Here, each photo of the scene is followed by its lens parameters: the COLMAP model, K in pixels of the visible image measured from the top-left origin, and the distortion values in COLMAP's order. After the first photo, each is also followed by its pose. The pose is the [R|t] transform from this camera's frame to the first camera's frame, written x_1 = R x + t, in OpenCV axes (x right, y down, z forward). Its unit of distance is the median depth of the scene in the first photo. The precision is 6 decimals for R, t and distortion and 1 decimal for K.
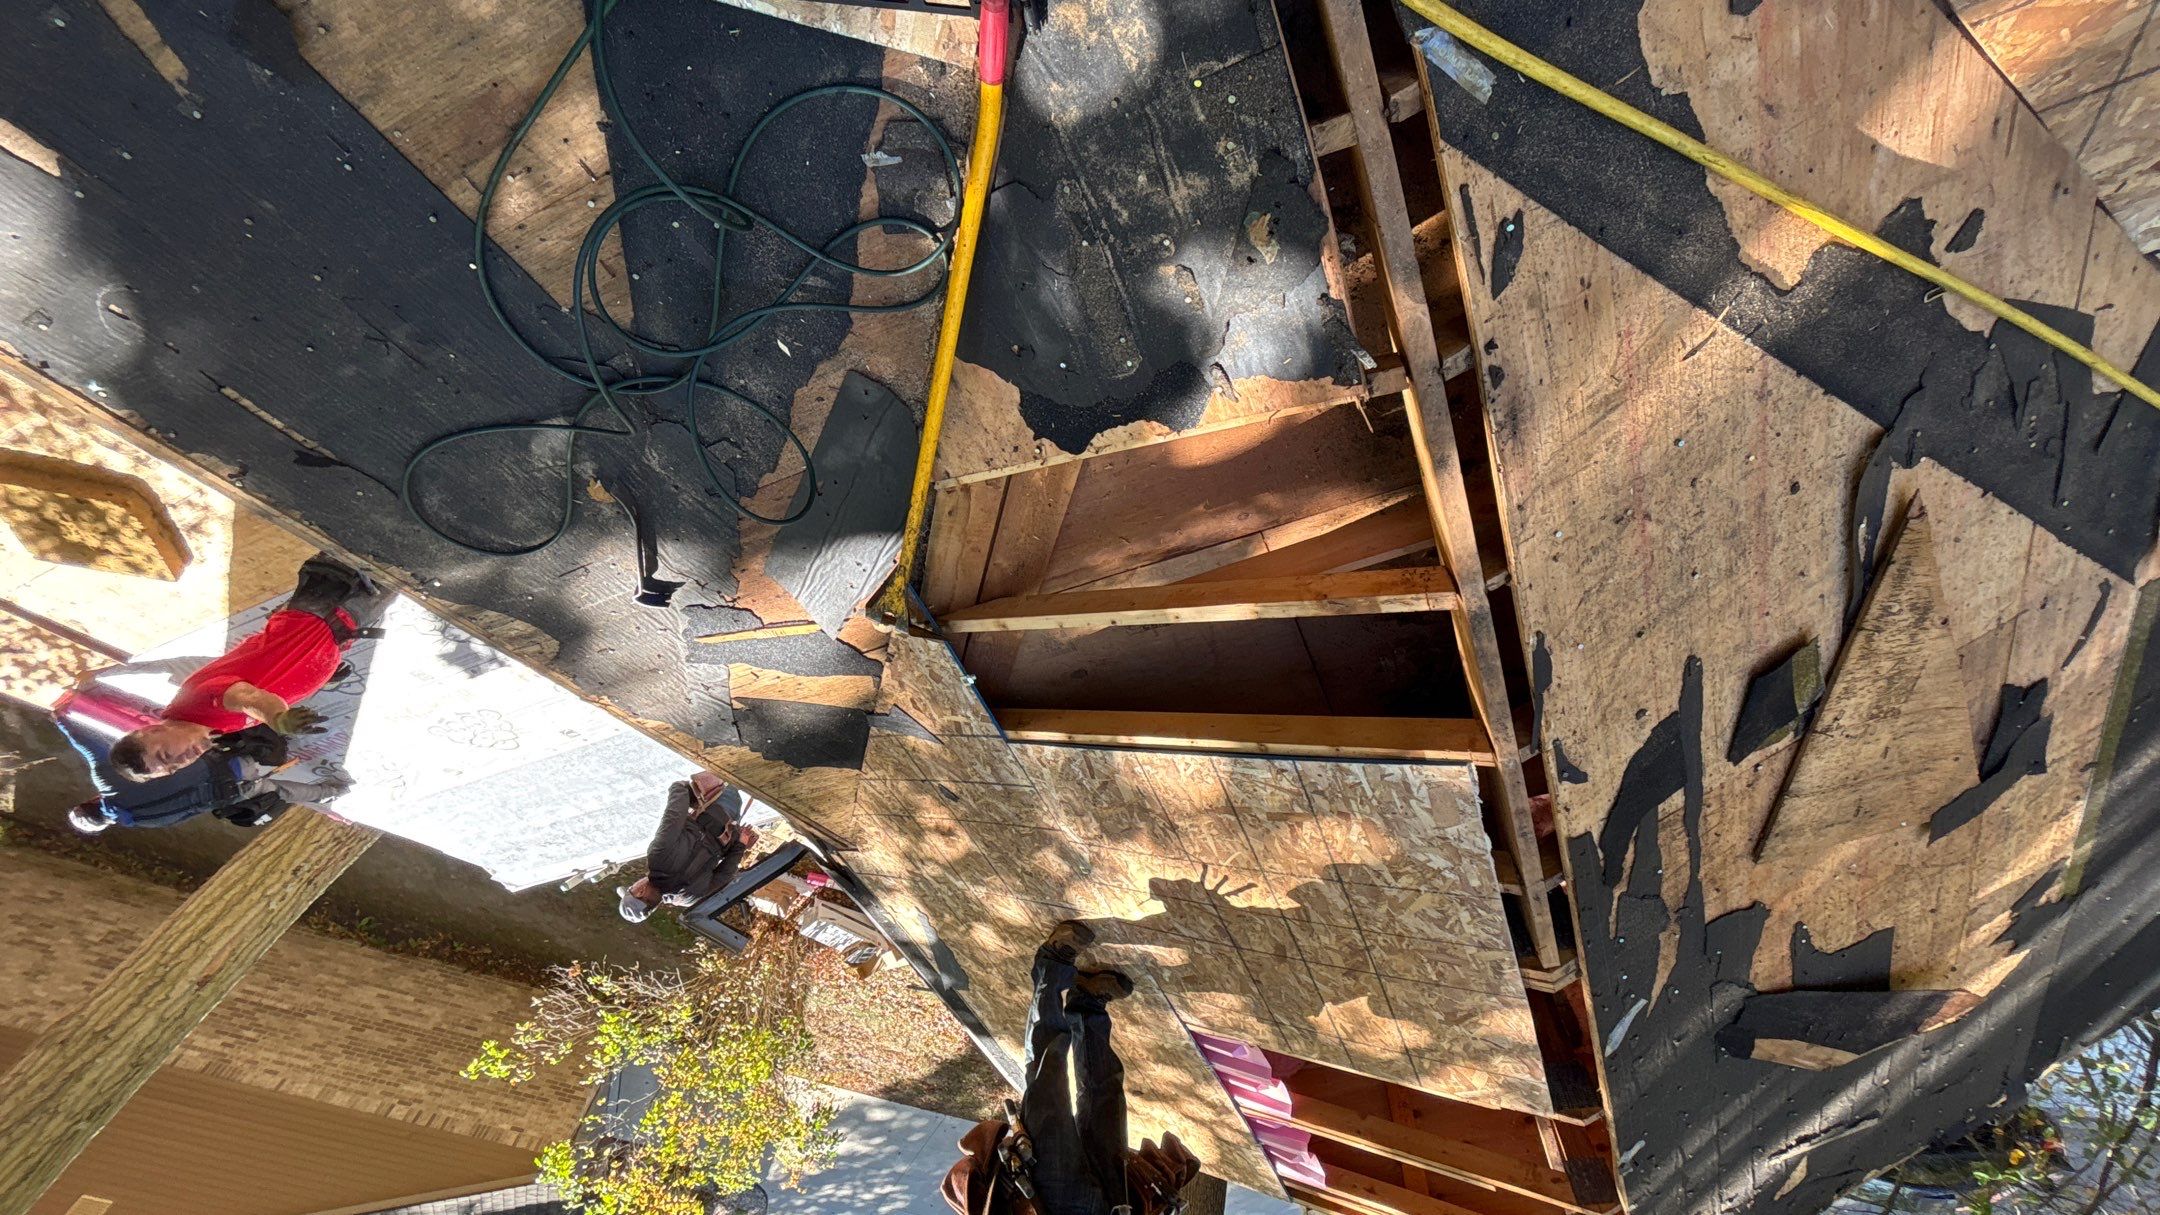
lens RADIAL K [[865.6, 0, 1070.0], [0, 865.6, 604.2], [0, 0, 1]] dist [-0.003434, 0.001982]
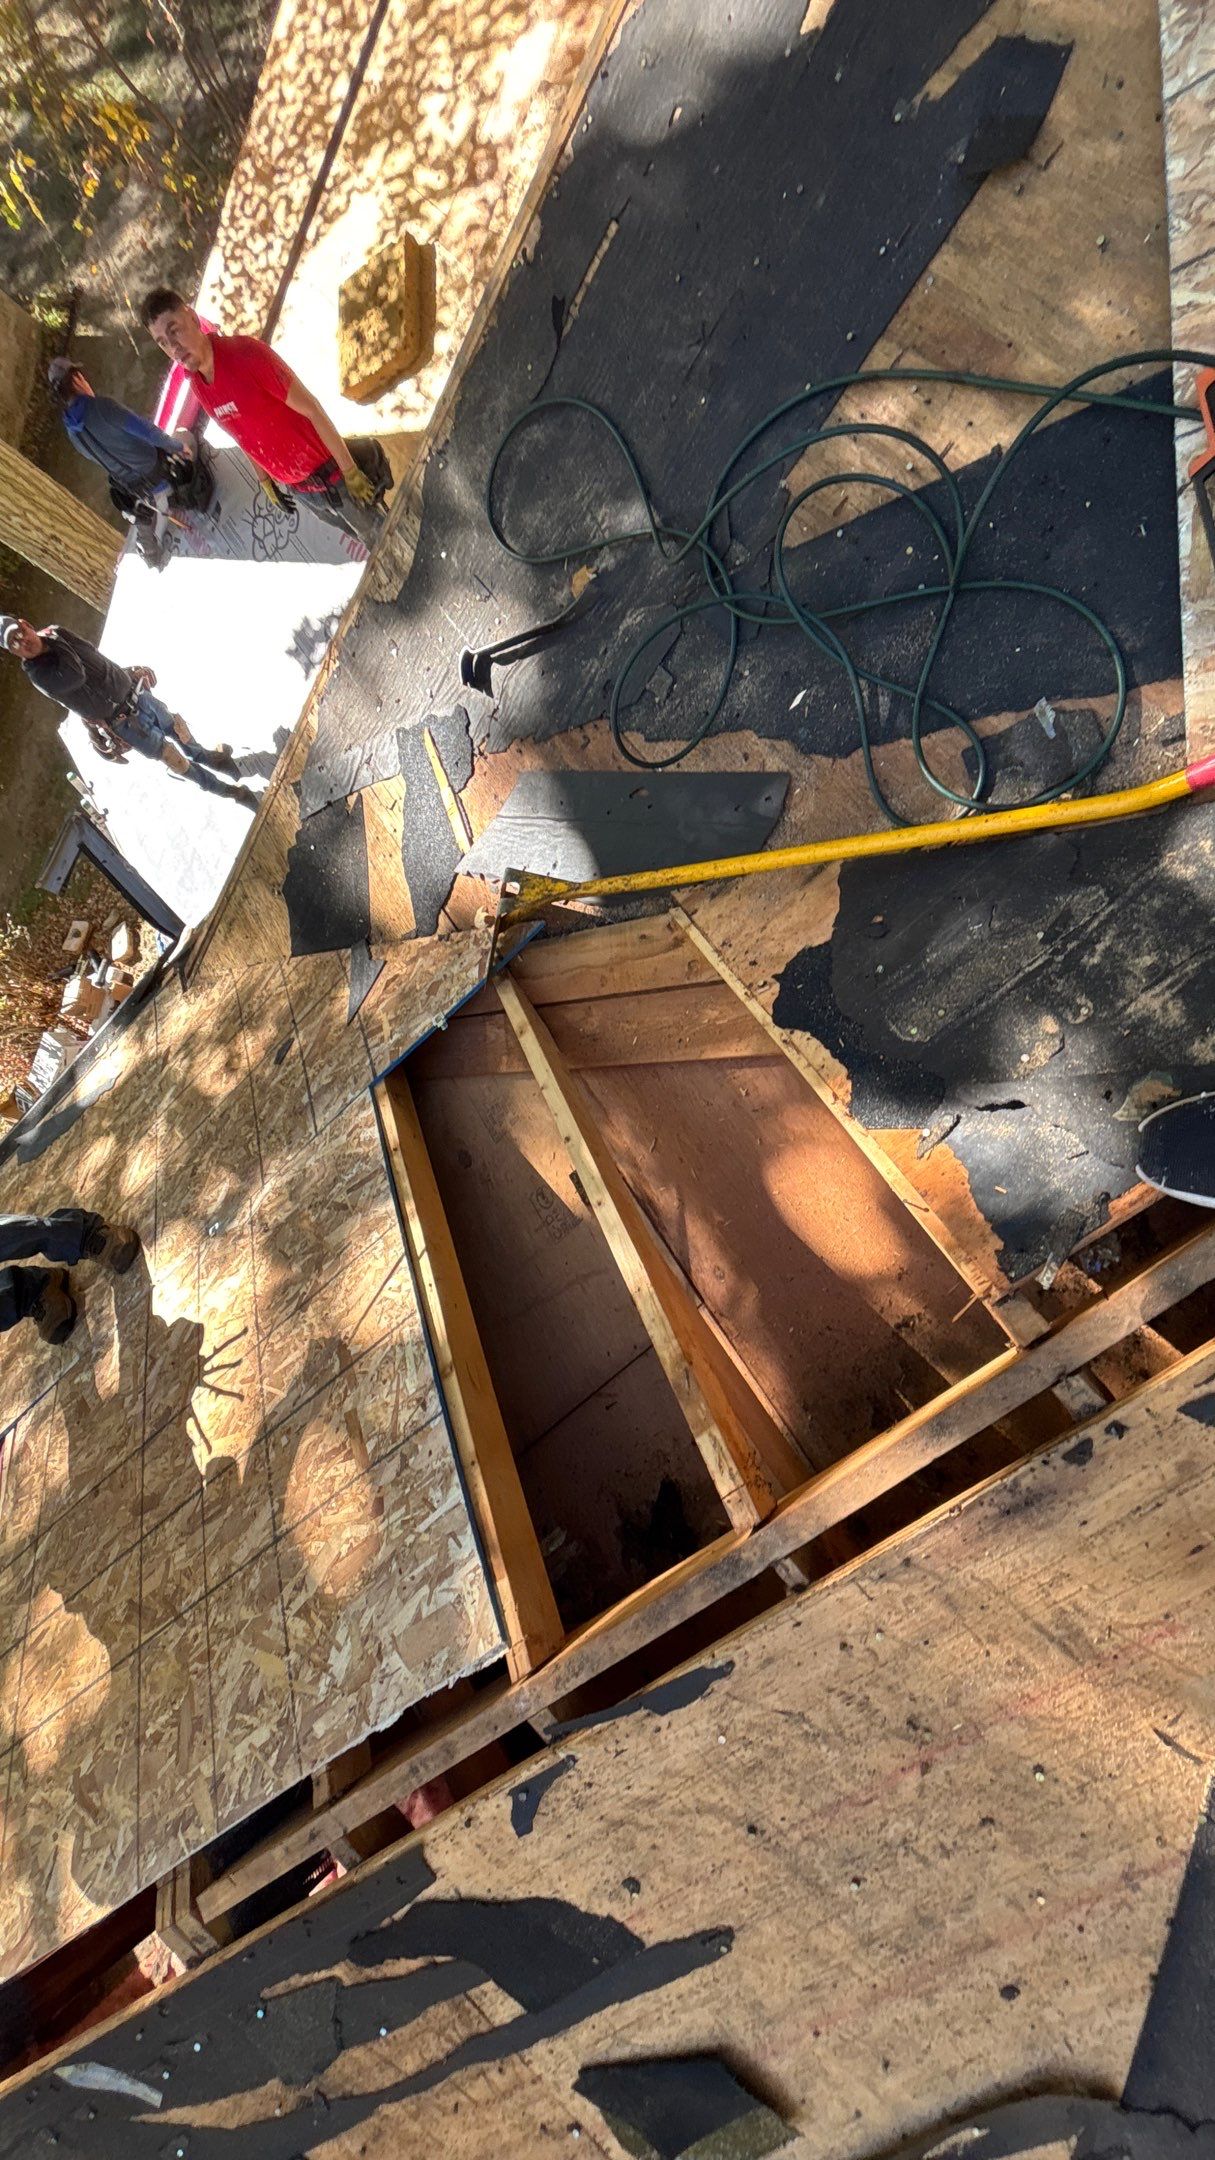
lens RADIAL K [[865.6, 0, 610.8], [0, 865.6, 1073.9], [0, 0, 1]] dist [-0.003434, 0.001982]
pose [[0.232950, 0.958343, -0.165266, 0.145033], [-0.955442, 0.193857, -0.222600, 0.162359], [-0.181289, 0.209757, 0.960800, 0.199698]]
